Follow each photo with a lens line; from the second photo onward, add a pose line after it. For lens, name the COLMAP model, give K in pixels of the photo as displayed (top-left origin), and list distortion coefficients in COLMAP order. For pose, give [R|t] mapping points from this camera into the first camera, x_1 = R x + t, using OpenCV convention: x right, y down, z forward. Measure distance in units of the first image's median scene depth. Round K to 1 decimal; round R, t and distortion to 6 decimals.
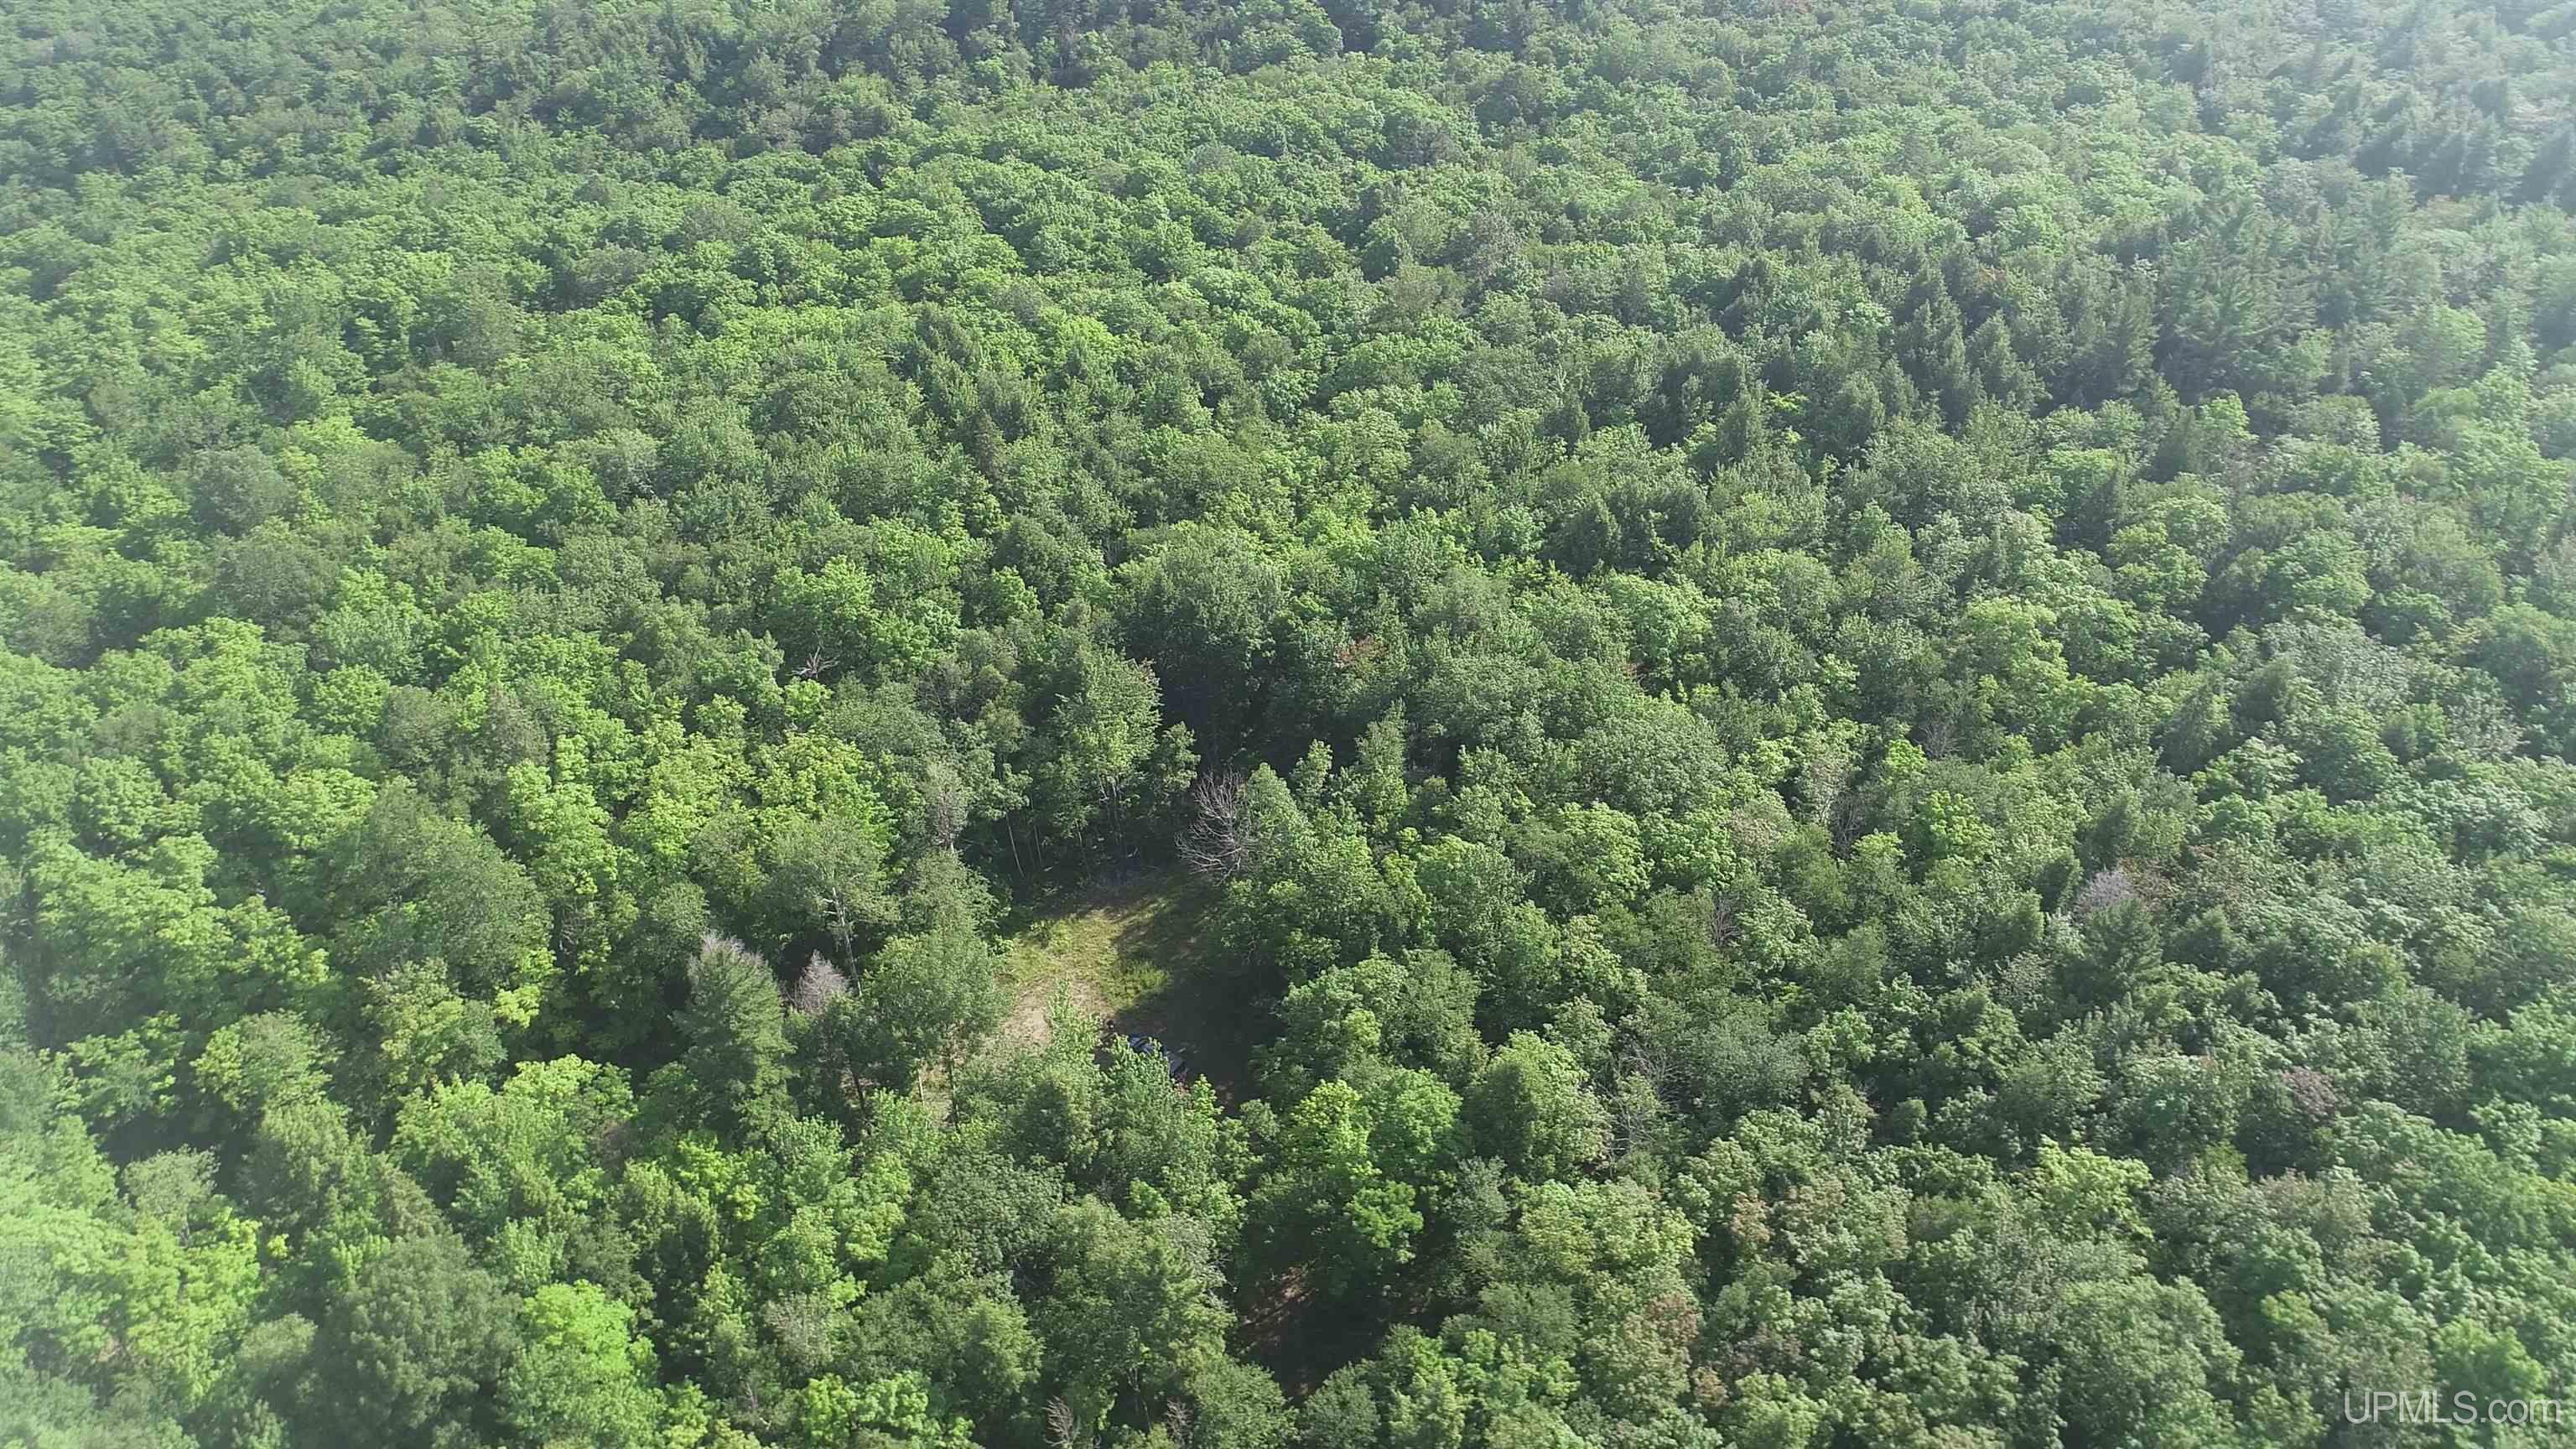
lens RADIAL K [[1756.1, 0, 1295.1], [0, 1756.1, 739.2], [0, 0, 1]] dist [-0.010254, -0.002681]
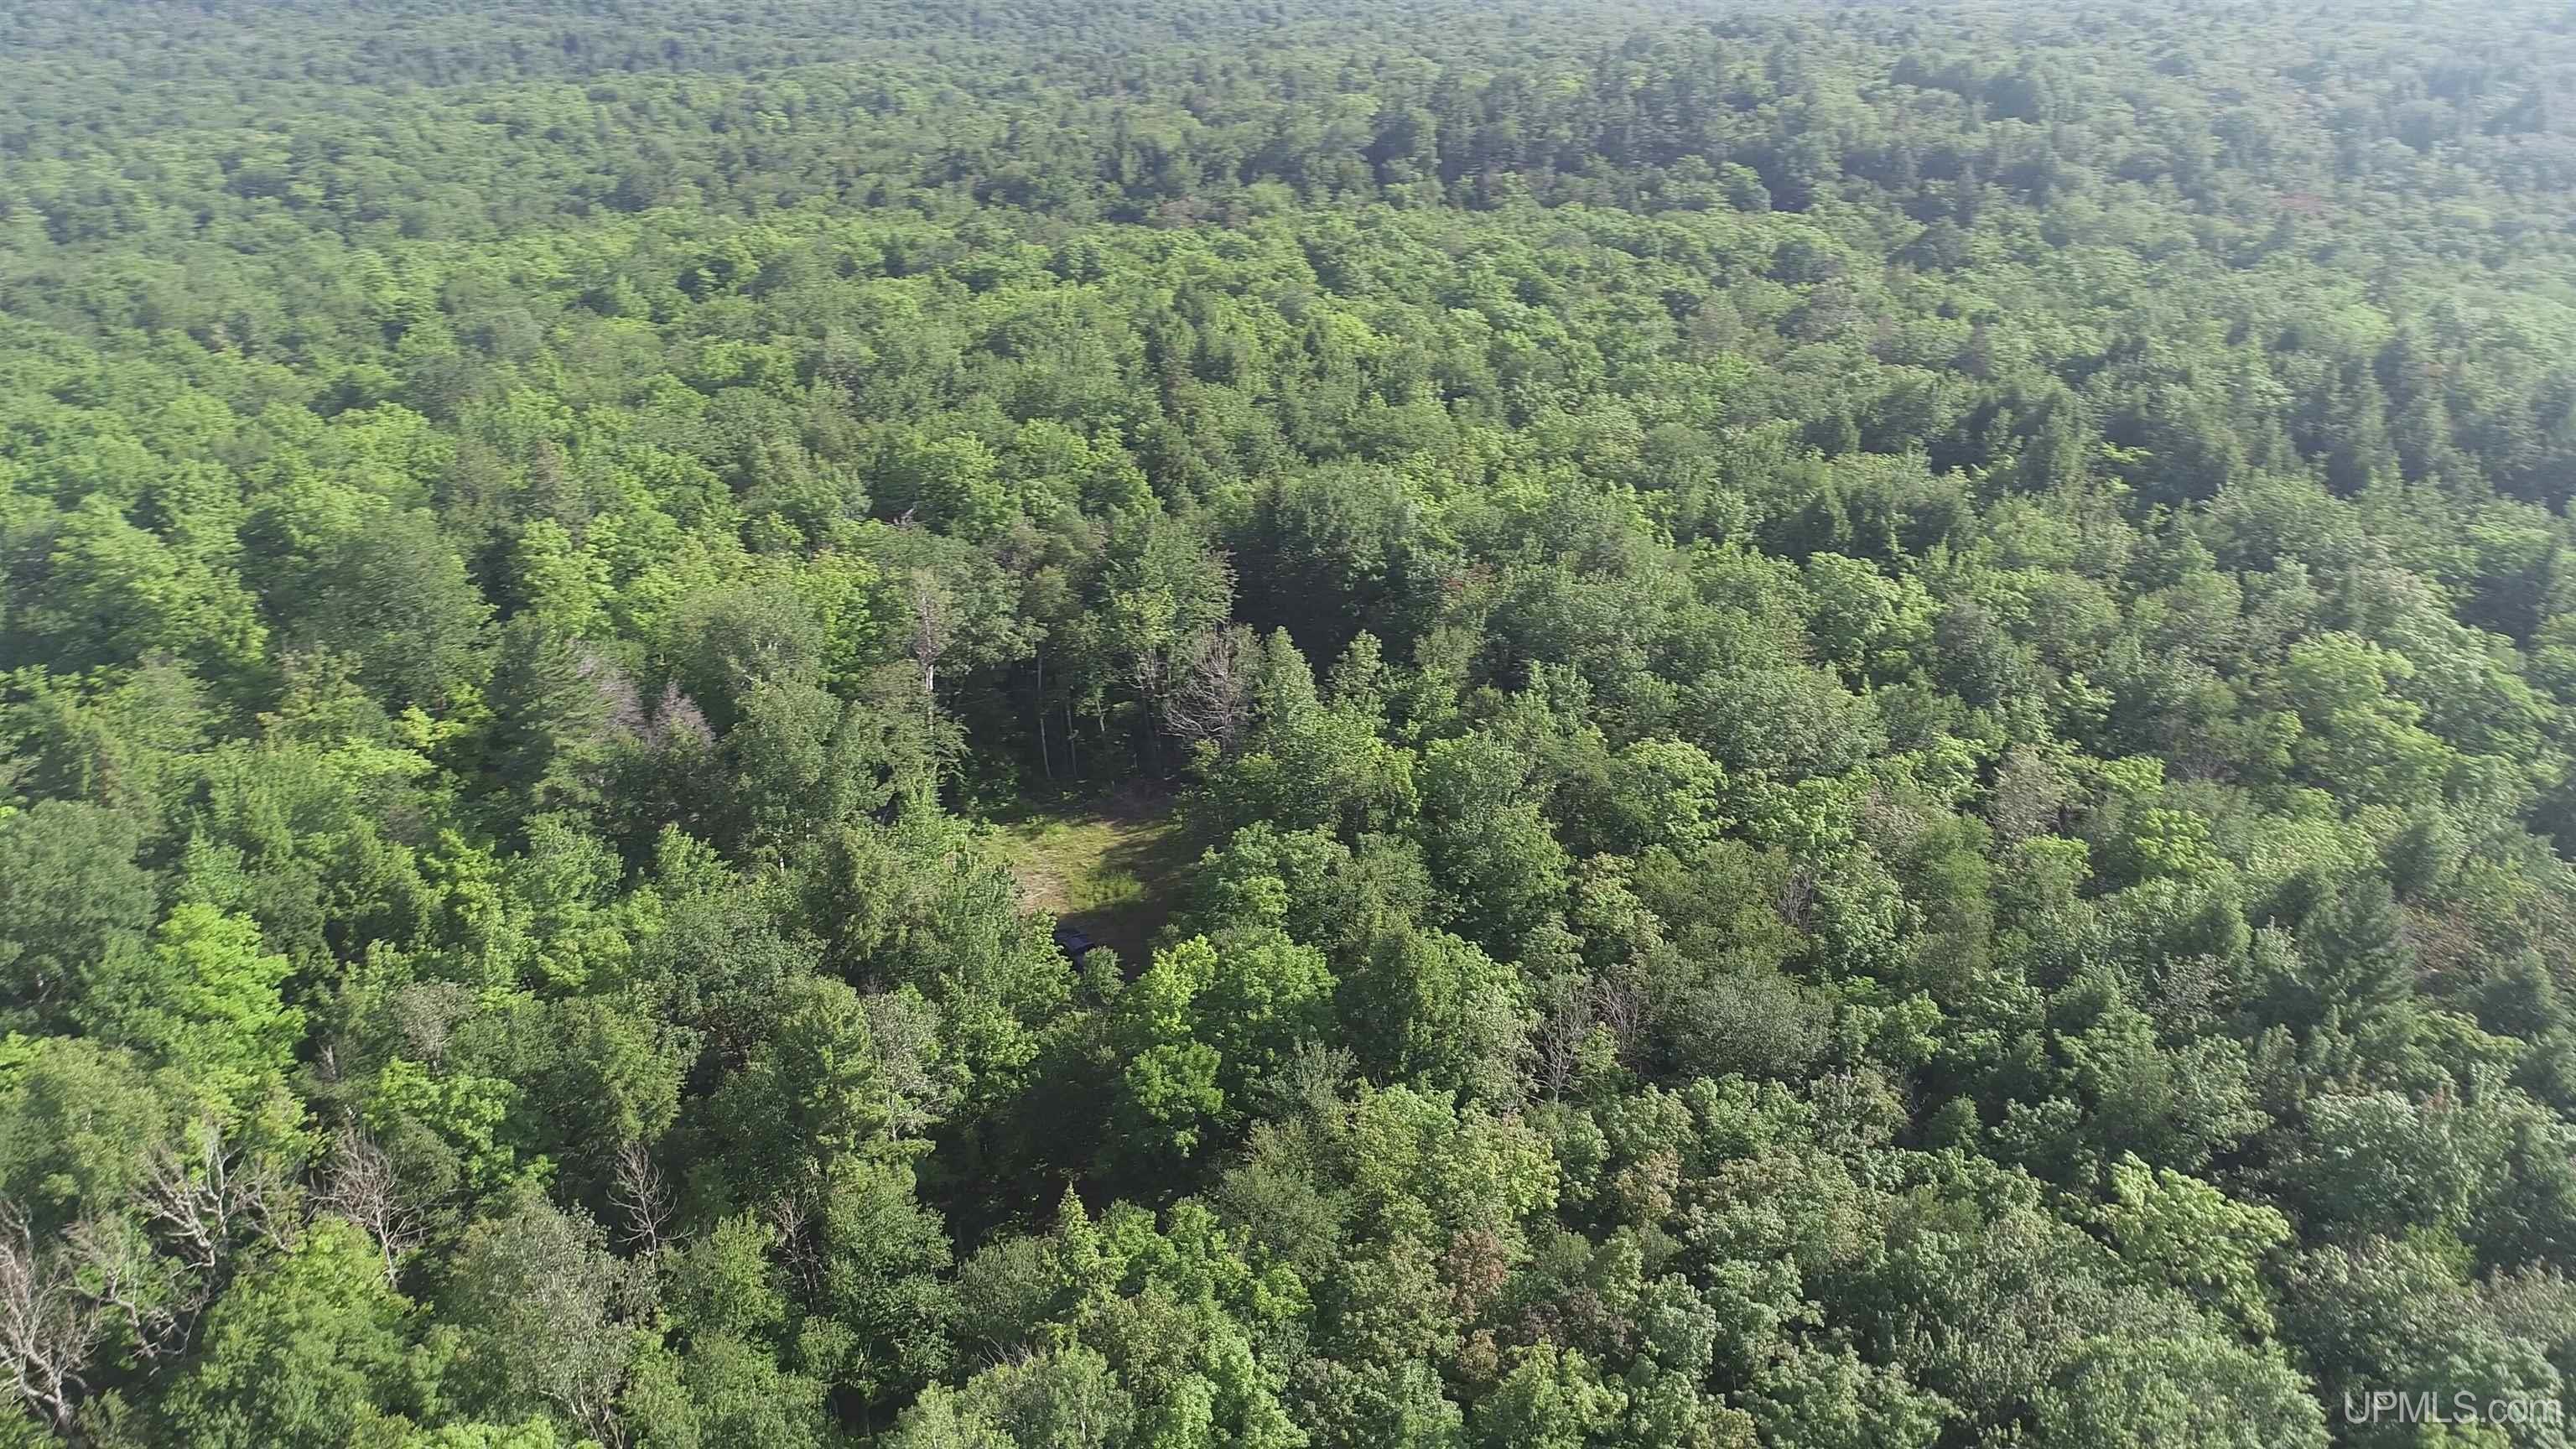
lens RADIAL K [[1776.0, 0, 1288.0], [0, 1776.0, 724.5], [0, 0, 1]] dist [-0.007157, -0.001034]
pose [[0.946382, 0.161949, -0.279524, 0.186750], [-0.211504, 0.964653, -0.157193, 0.155365], [0.244186, 0.207885, 0.947184, 0.180509]]
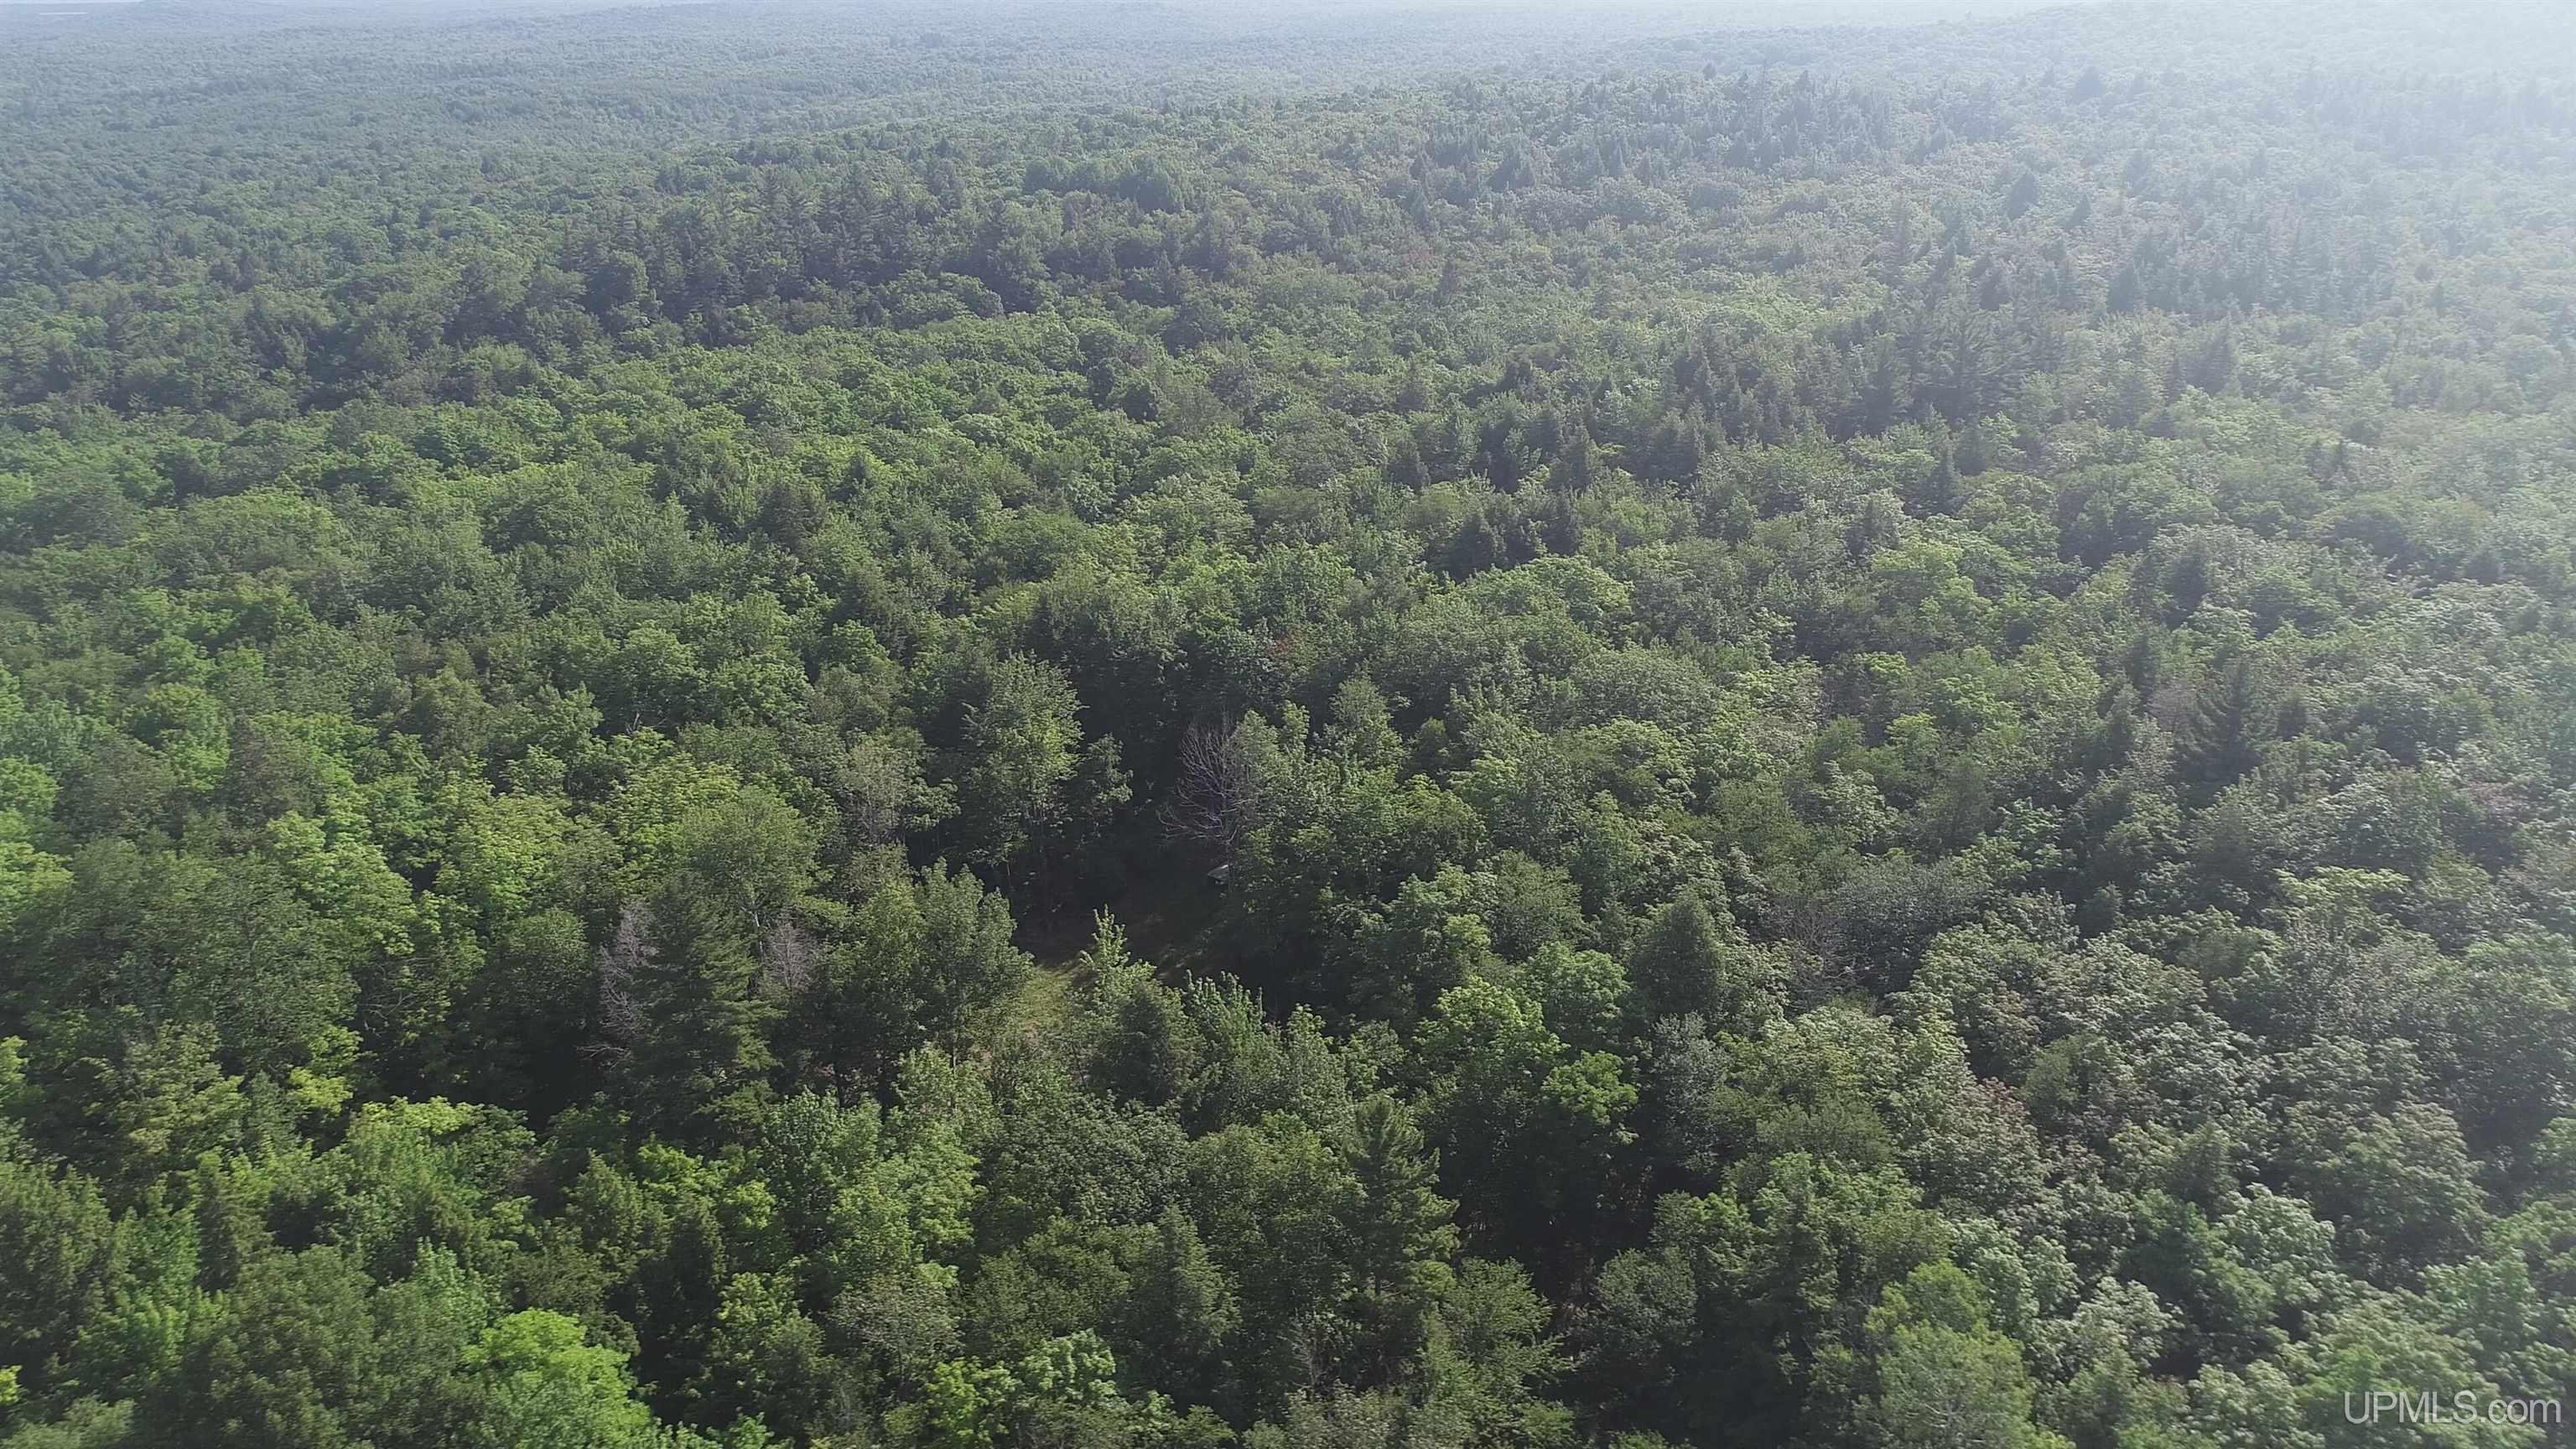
lens RADIAL K [[1776.0, 0, 1288.0], [0, 1776.0, 724.5], [0, 0, 1]] dist [-0.007157, -0.001034]
pose [[0.964759, -0.095488, 0.245200, -0.174963], [0.154391, 0.959994, -0.233613, 0.185334], [-0.213084, 0.263237, 0.940905, 0.151821]]
